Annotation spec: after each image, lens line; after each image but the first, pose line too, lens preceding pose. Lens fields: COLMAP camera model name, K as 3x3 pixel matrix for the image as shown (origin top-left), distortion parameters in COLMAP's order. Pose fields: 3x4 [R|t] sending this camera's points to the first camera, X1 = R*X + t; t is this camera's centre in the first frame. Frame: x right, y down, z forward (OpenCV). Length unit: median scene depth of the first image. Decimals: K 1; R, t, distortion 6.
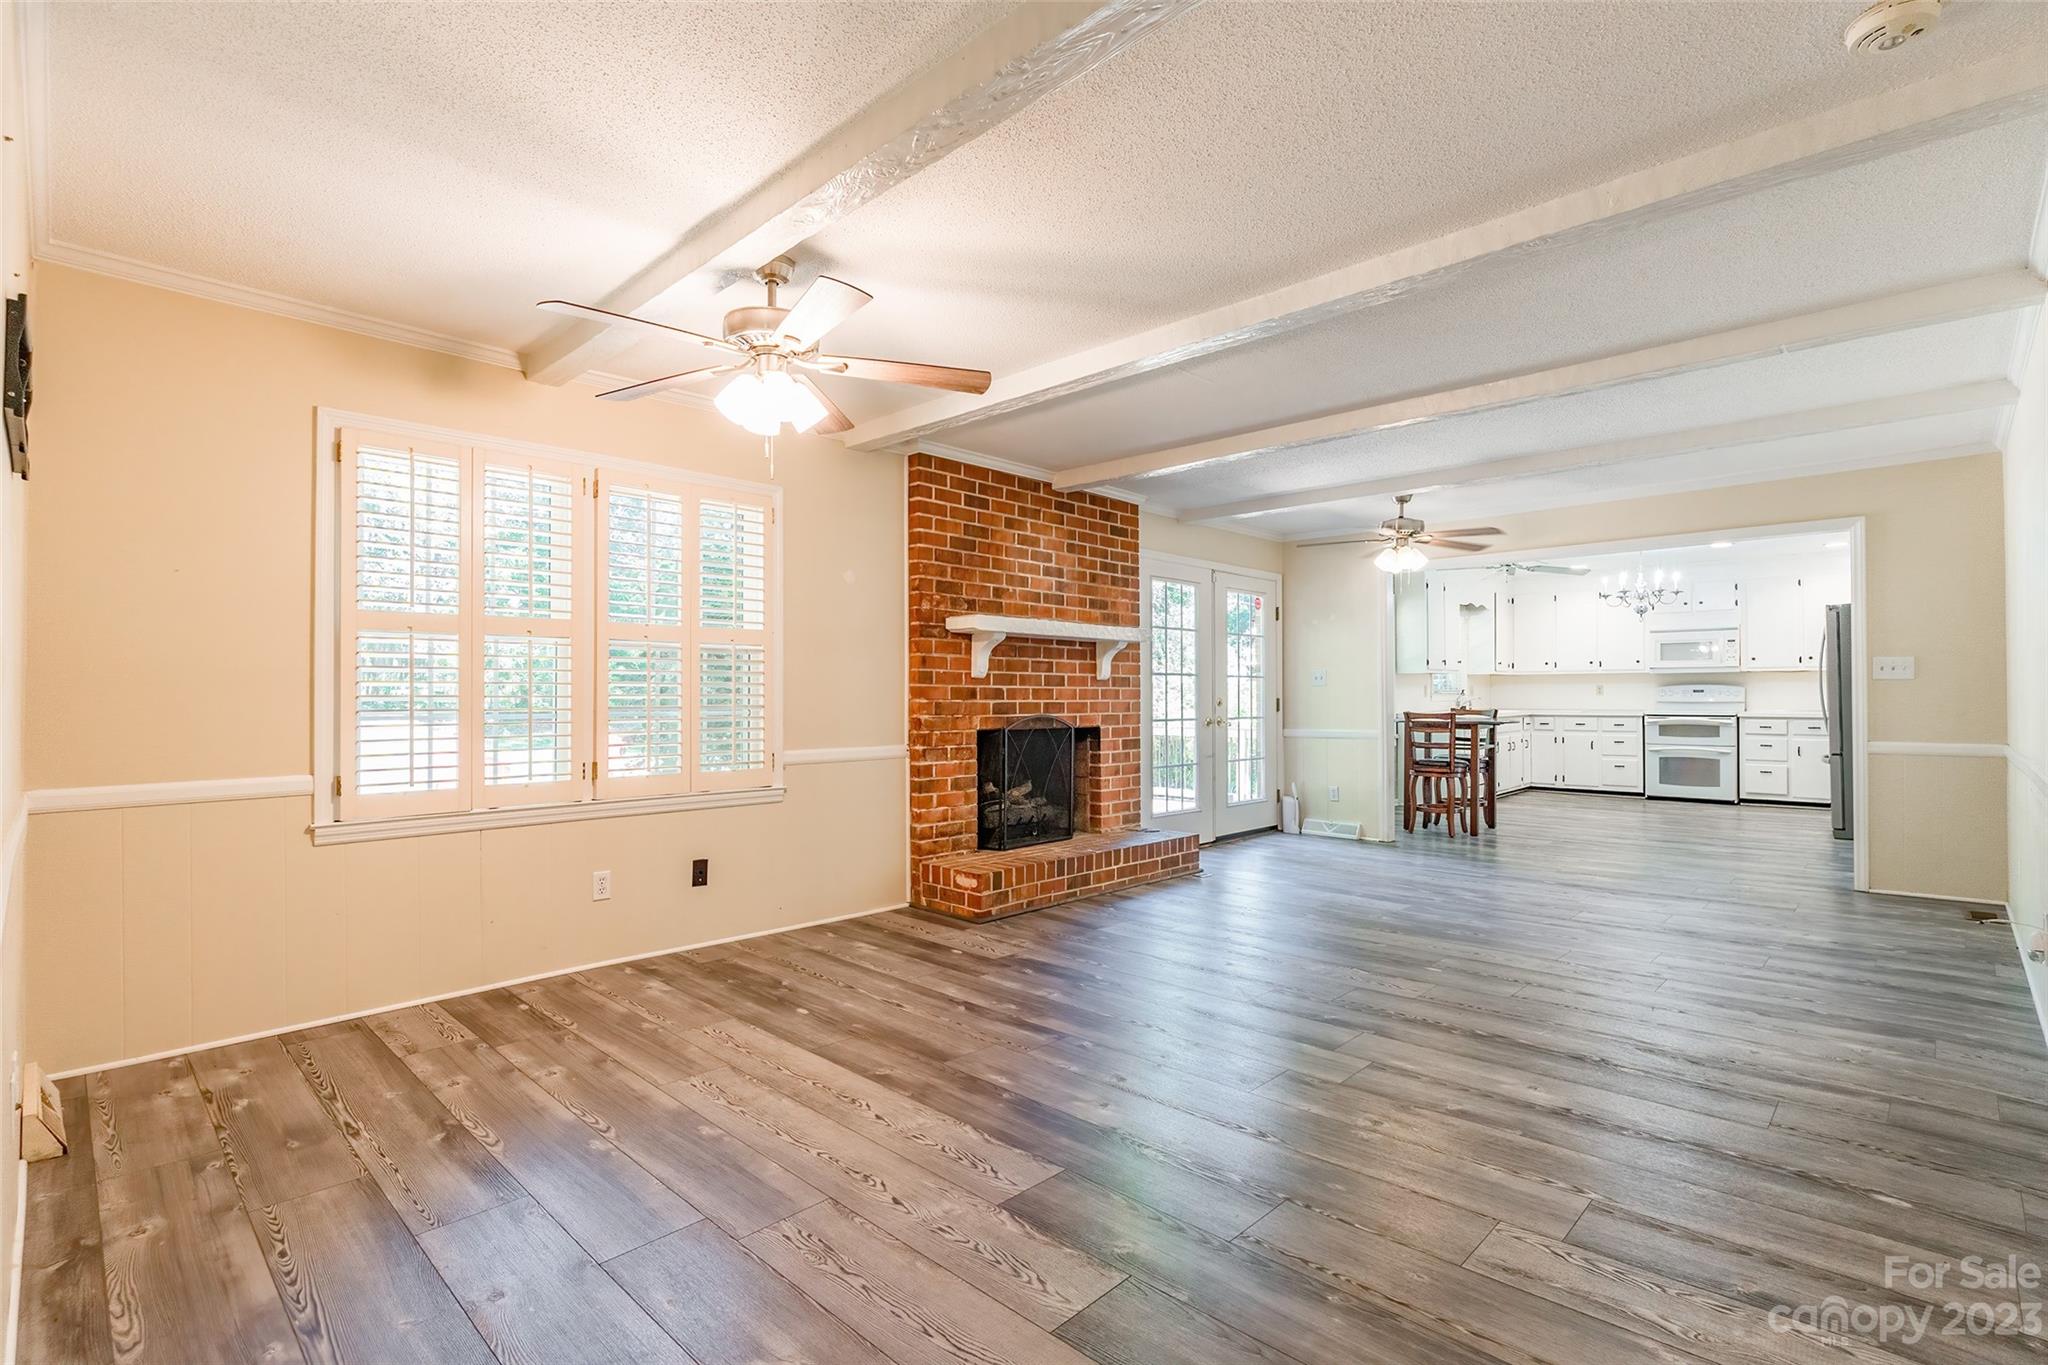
lens RADIAL K [[954.6, 0, 998.3], [0, 954.6, 692.3], [0, 0, 1]] dist [-0.018285, 0.002499]
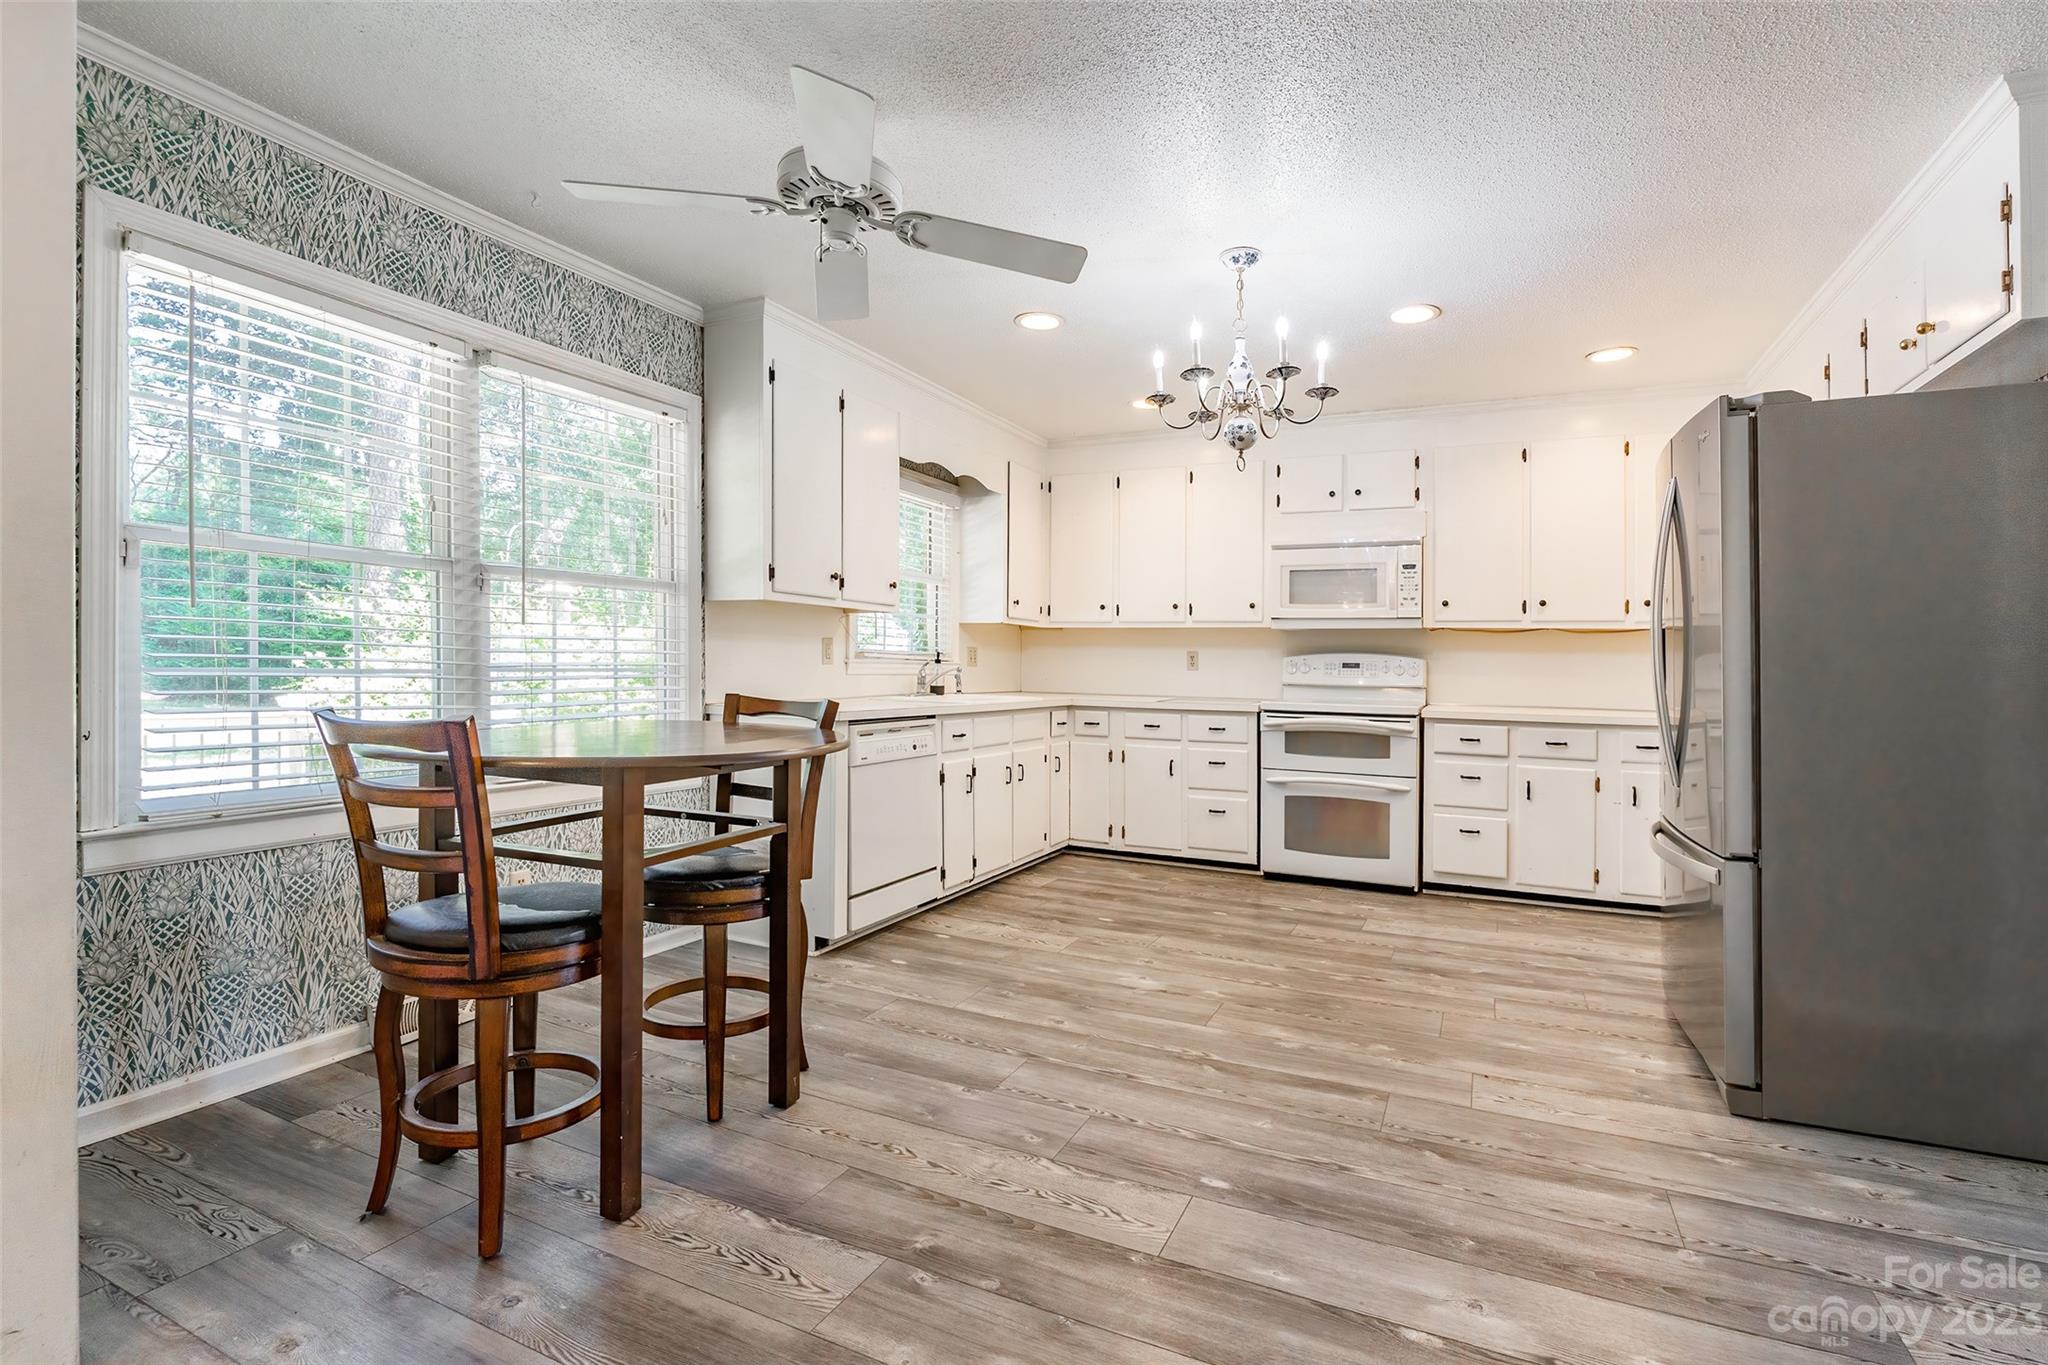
lens RADIAL K [[954.6, 0, 1046.6], [0, 954.6, 627.4], [0, 0, 1]] dist [-0.018285, 0.002499]
pose [[0.935780, 0.039232, 0.350395, 0.661861], [-0.025820, 0.998747, -0.042866, 0.008129], [-0.351638, 0.031066, 0.935620, 0.942422]]
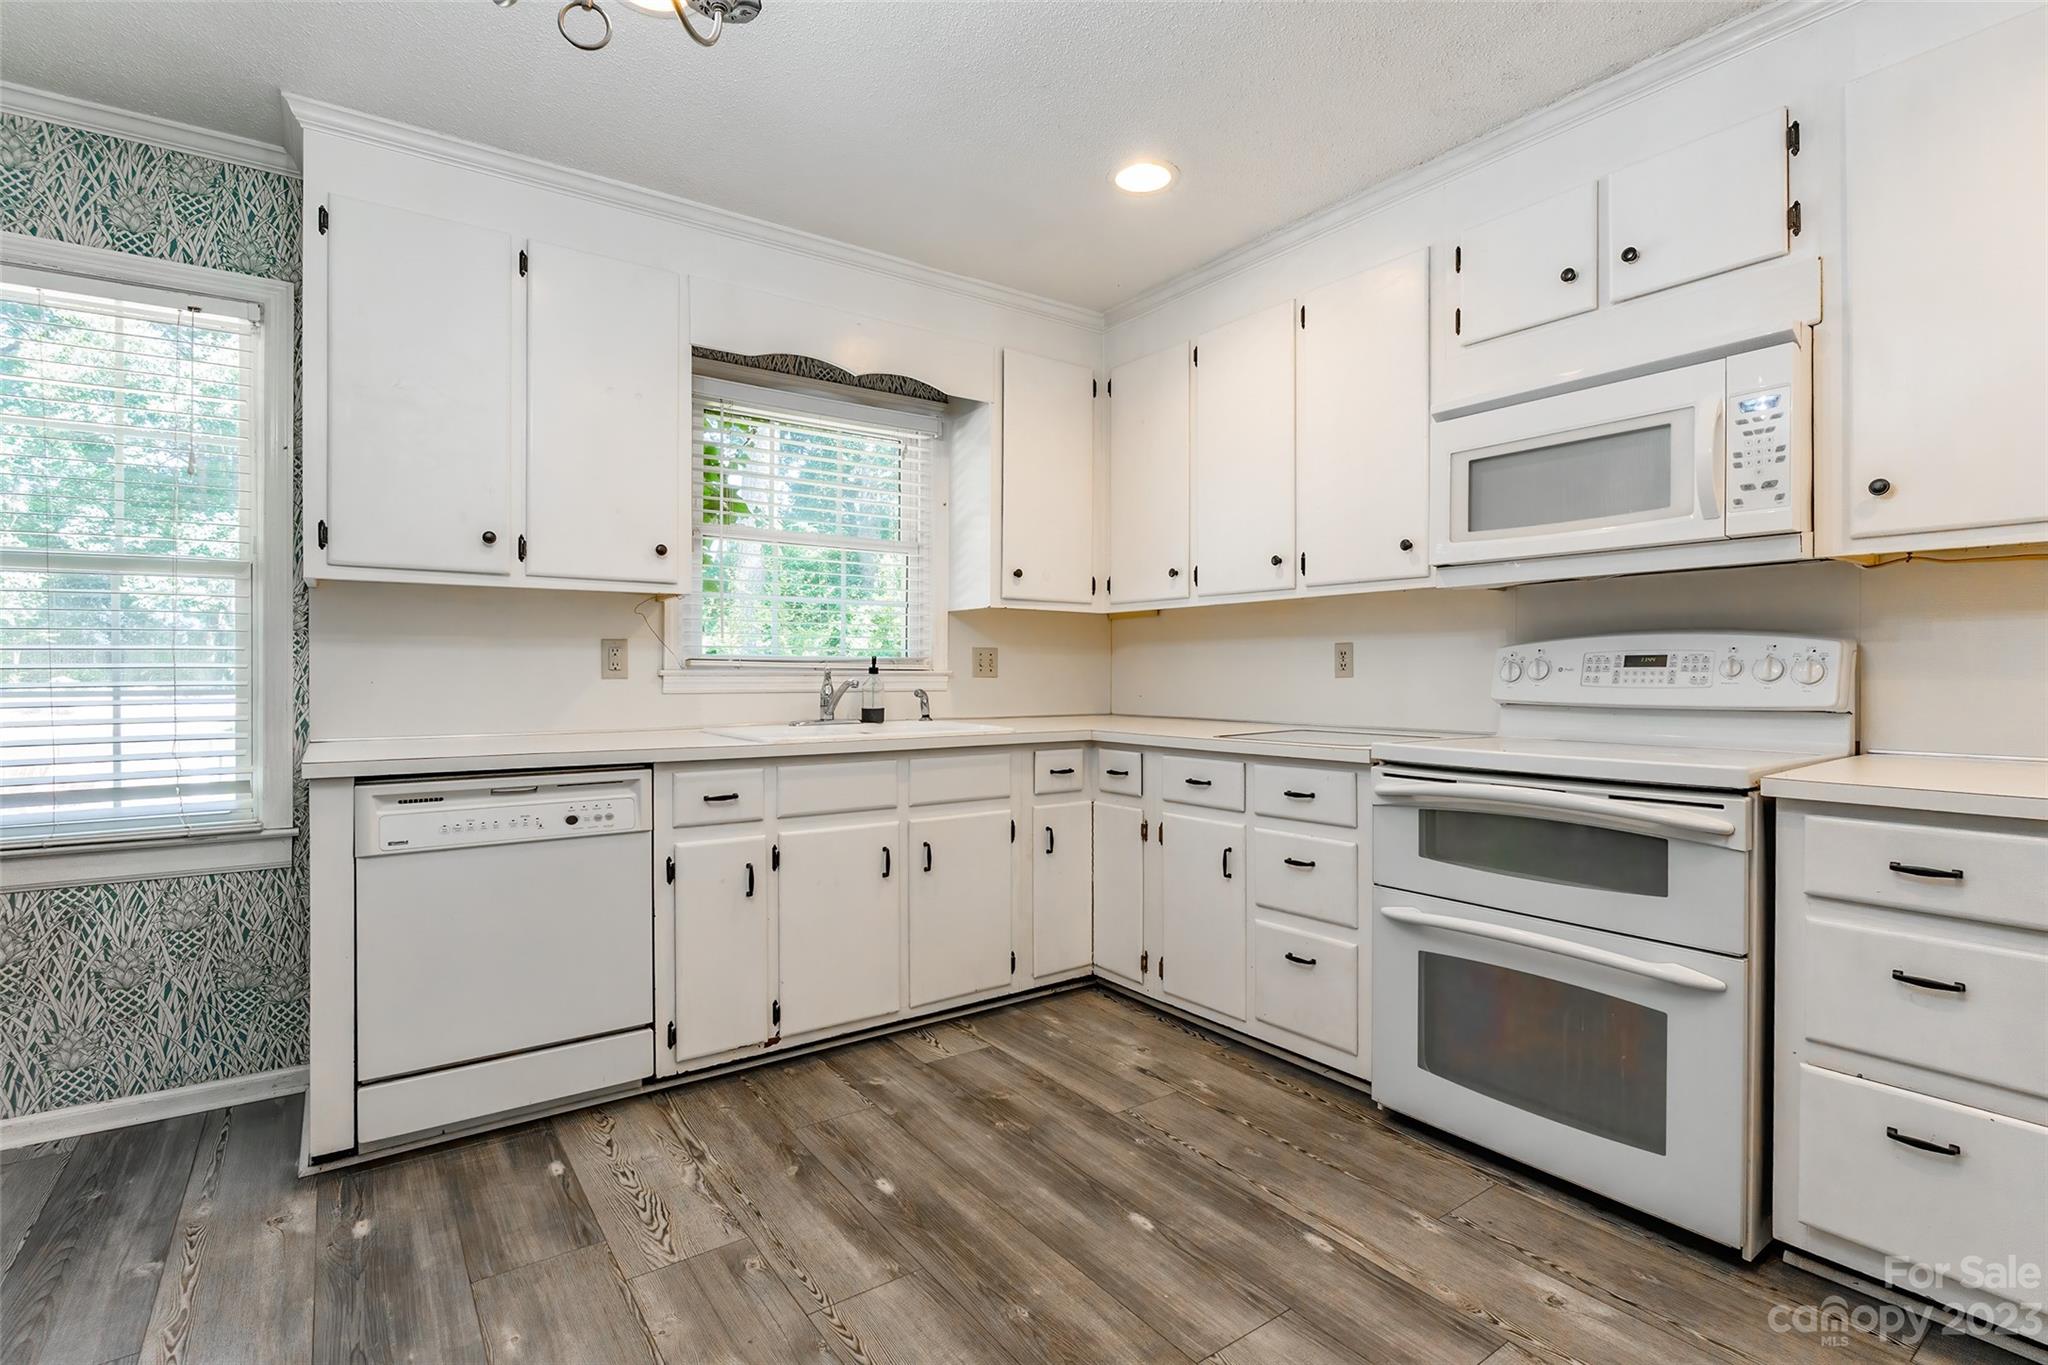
lens RADIAL K [[954.6, 0, 1011.6], [0, 954.6, 669.9], [0, 0, 1]] dist [-0.018285, 0.002499]
pose [[0.986839, 0.006425, -0.161580, 1.049743], [-0.006735, 0.999976, -0.001375, 0.004021], [0.161568, 0.002445, 0.986859, 1.250716]]
